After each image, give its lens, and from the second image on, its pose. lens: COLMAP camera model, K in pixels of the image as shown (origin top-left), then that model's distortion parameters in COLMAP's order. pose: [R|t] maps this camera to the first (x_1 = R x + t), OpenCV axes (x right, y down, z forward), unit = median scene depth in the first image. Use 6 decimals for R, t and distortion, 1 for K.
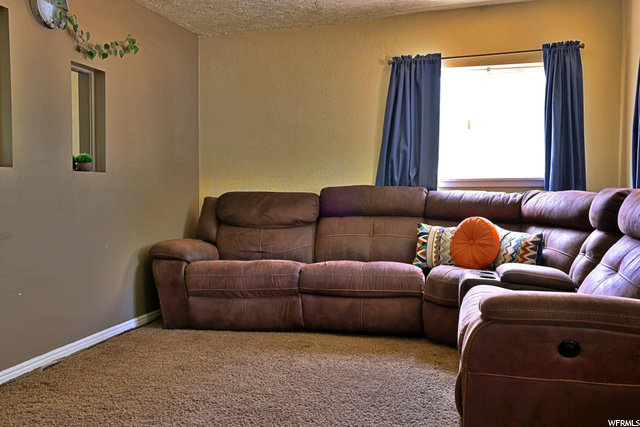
lens RADIAL K [[610.7, 0, 320.1], [0, 610.7, 212.6], [0, 0, 1]] dist [0.068824, 0.000000]
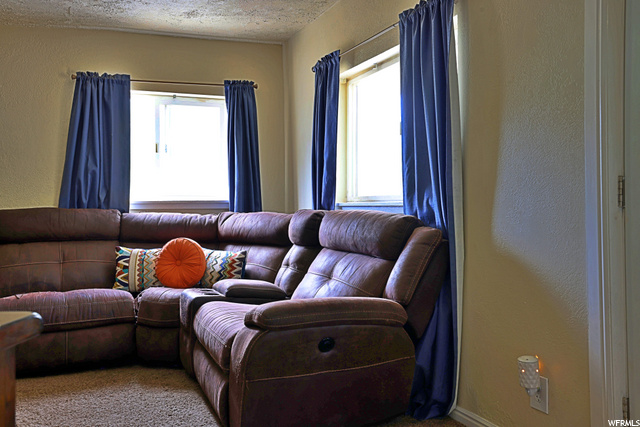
lens RADIAL K [[610.7, 0, 318.5], [0, 610.7, 212.5], [0, 0, 1]] dist [0.068824, 0.000000]
pose [[0.808976, -0.008330, 0.587783, -0.161008], [0.029153, 0.999238, -0.025964, -0.002130], [-0.587118, 0.038140, 0.808602, 0.024851]]
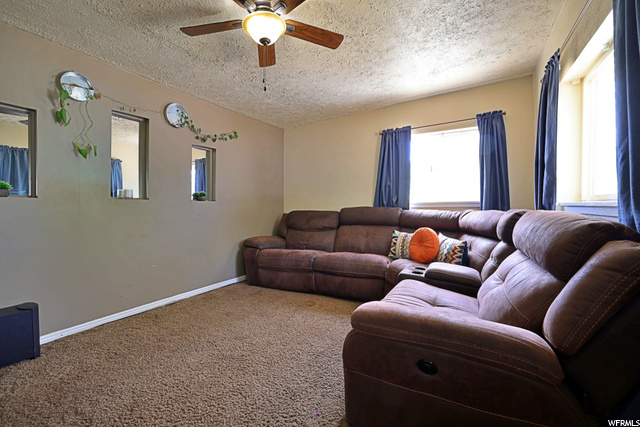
lens RADIAL K [[273.5, 0, 320.0], [0, 273.5, 211.8], [0, 0, 1]] dist [-0.031289, 0.003726]
pose [[0.957778, -0.000436, -0.287510, 0.192721], [-0.005414, 0.999794, -0.019552, -0.016823], [0.287459, 0.020283, 0.957578, 0.271716]]
